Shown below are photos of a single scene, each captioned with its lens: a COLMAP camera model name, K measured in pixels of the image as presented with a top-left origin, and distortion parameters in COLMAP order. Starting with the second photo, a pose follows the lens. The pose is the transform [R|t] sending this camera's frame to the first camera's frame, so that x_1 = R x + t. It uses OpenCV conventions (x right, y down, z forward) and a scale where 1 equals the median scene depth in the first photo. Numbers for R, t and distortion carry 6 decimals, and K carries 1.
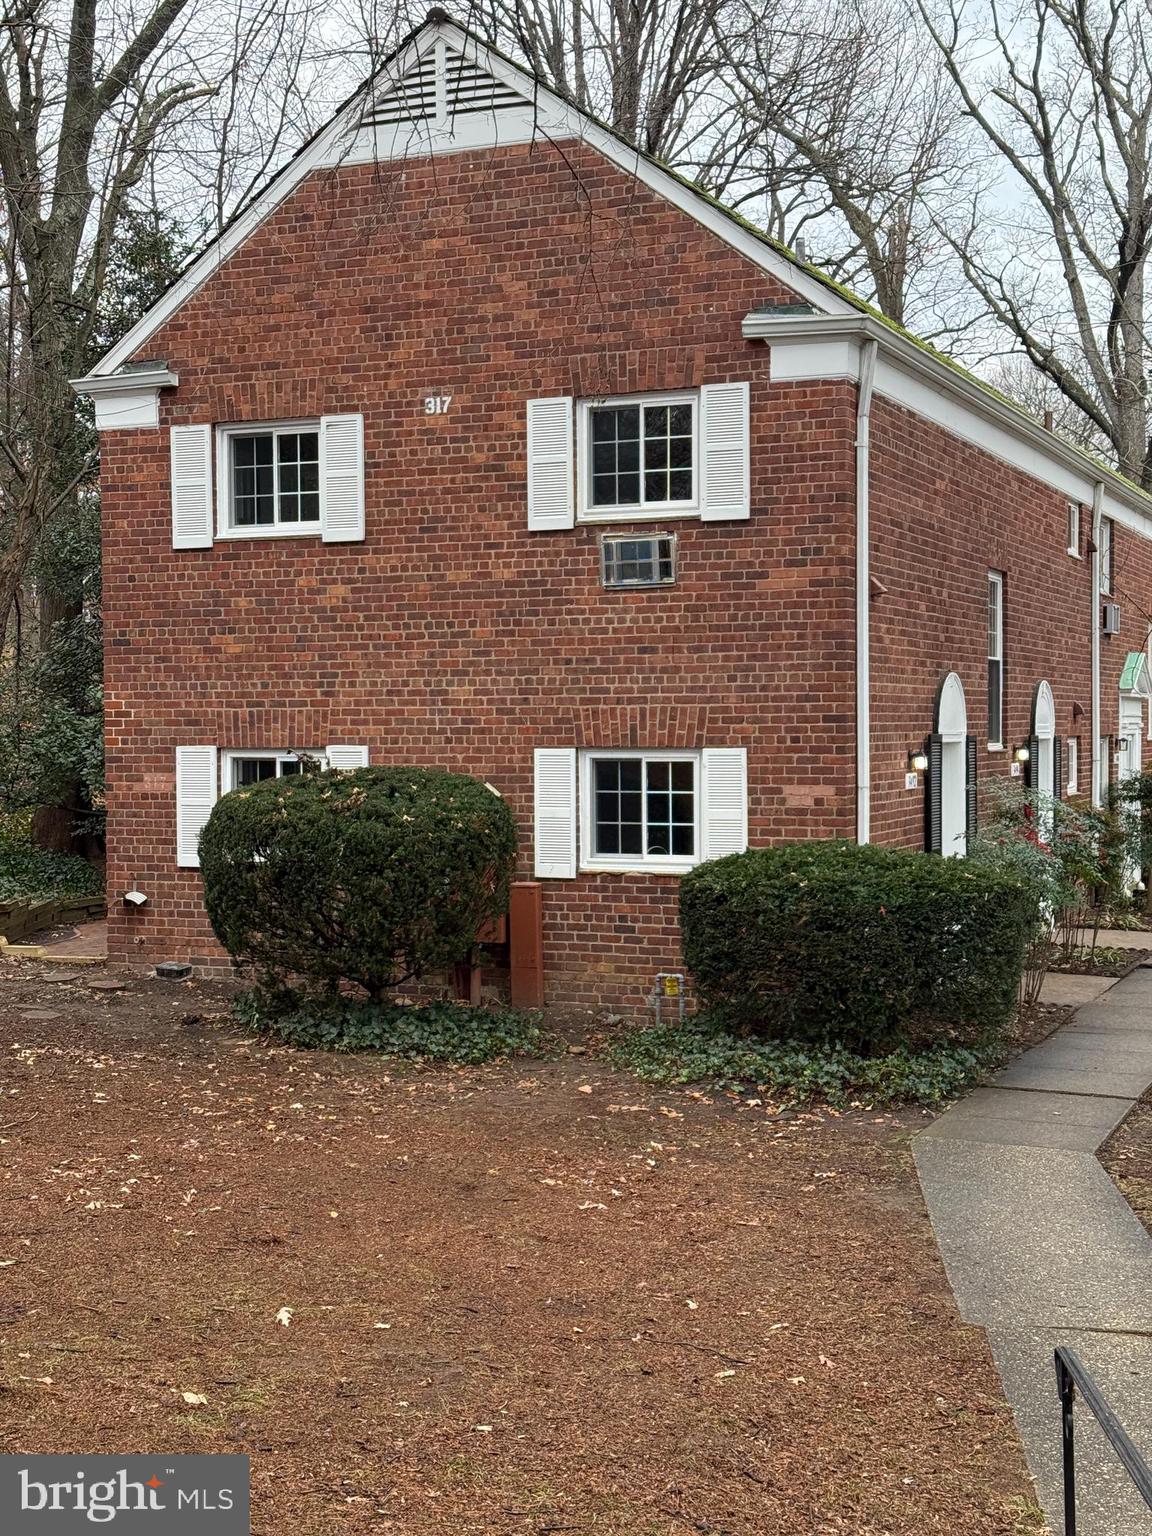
lens RADIAL K [[2148.5, 0, 576.5], [0, 2148.5, 769.4], [0, 0, 1]] dist [0.176517, 0.000000]
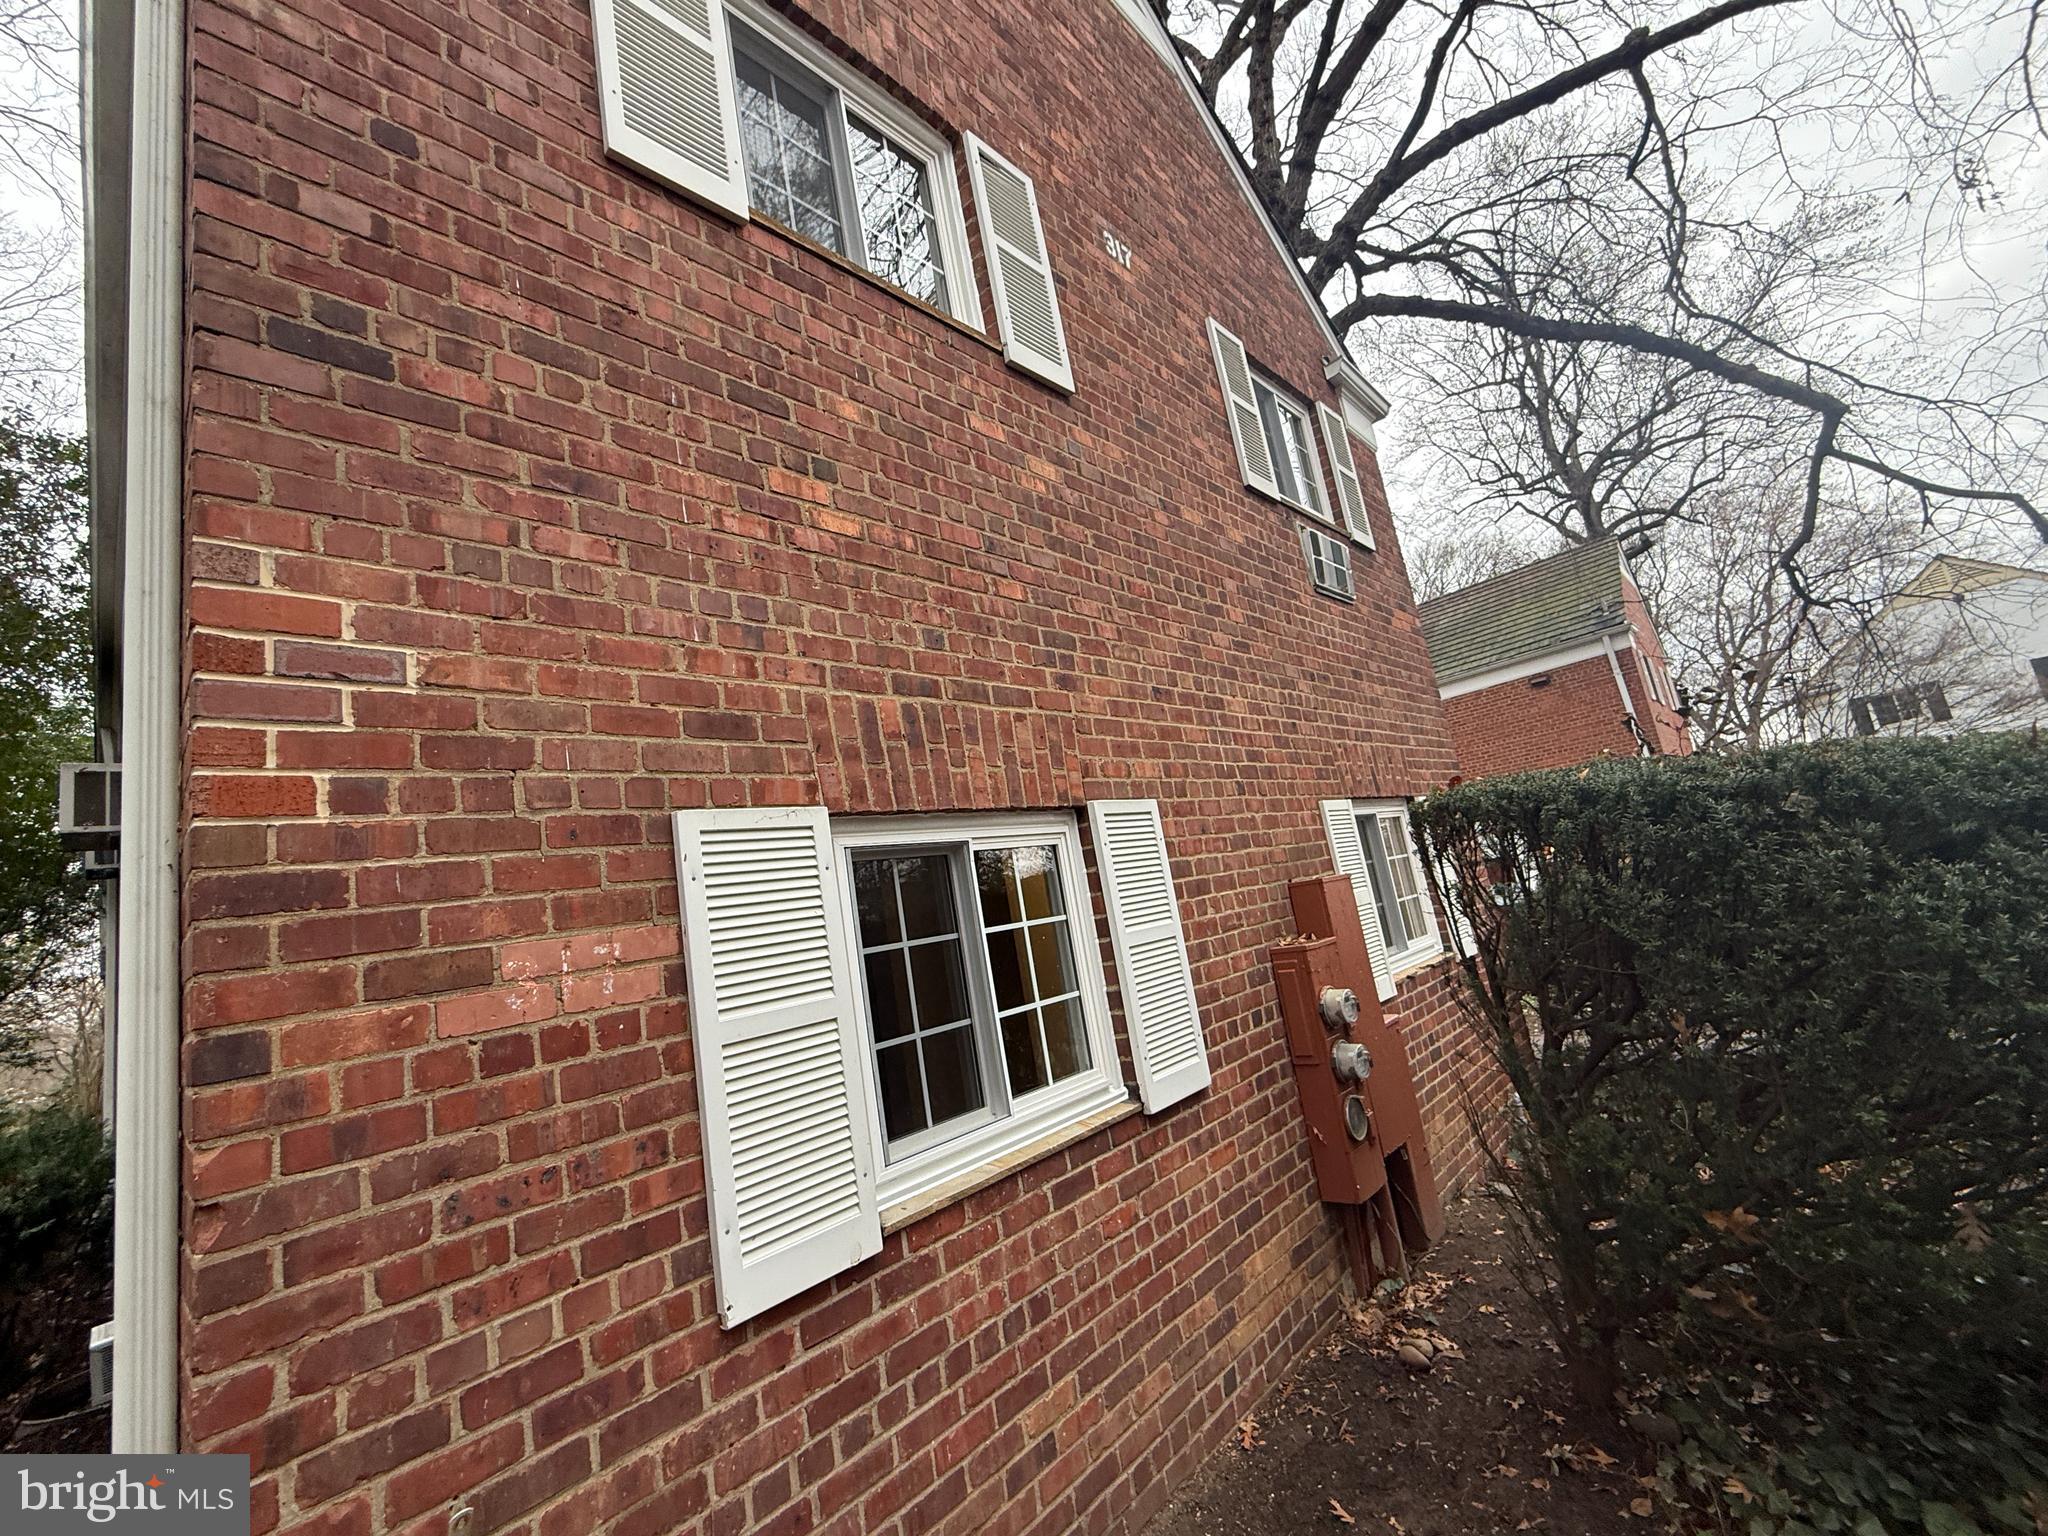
lens RADIAL K [[814.3, 0, 1017.4], [0, 814.3, 767.2], [0, 0, 1]] dist [-0.000507, 0.000847]
pose [[0.380855, 0.103048, 0.918875, -0.260307], [0.168507, 0.969393, -0.178556, 0.008184], [-0.909151, 0.222840, 0.351834, 0.939171]]
